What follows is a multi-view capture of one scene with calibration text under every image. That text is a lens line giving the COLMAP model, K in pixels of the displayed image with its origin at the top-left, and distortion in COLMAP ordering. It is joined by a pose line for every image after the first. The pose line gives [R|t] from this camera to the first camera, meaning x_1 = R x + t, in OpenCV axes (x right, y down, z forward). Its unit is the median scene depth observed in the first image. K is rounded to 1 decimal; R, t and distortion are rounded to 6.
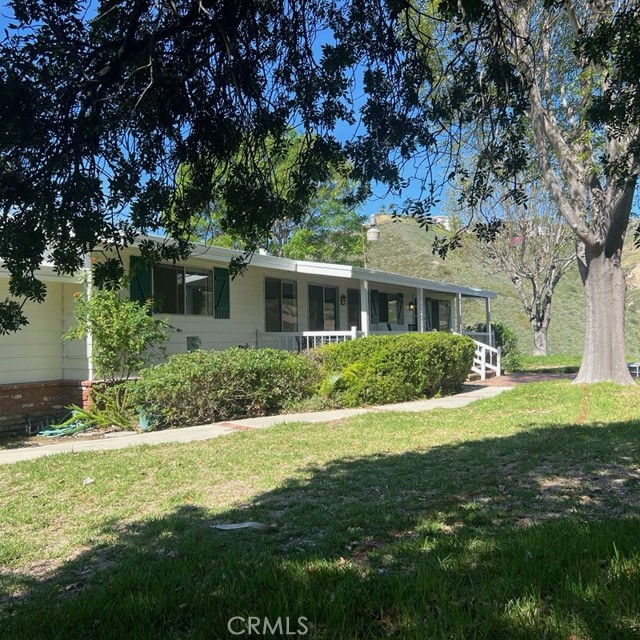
lens RADIAL K [[705.2, 0, 317.0], [0, 705.2, 323.3], [0, 0, 1]] dist [0.150465, -0.324240]
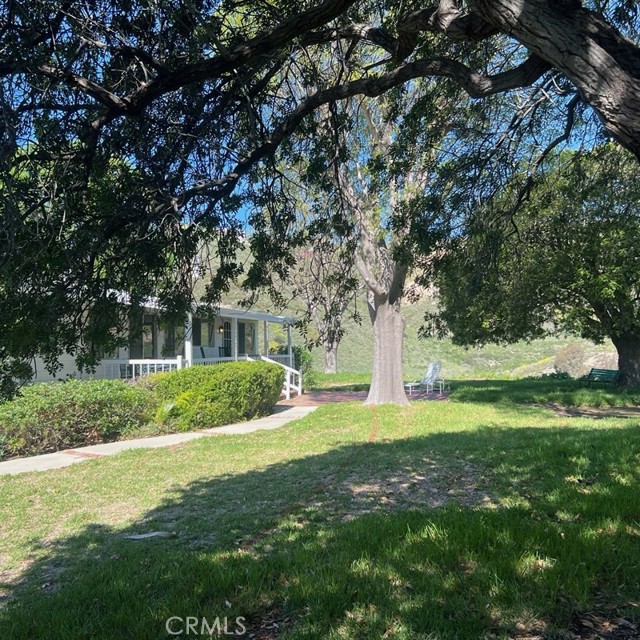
lens RADIAL K [[704.1, 0, 326.7], [0, 704.1, 322.6], [0, 0, 1]] dist [0.128779, -0.272808]
pose [[0.953167, 0.017510, 0.301938, -0.088225], [-0.012840, 0.999765, -0.017443, -0.043211], [-0.302173, 0.012749, 0.953168, -0.170866]]
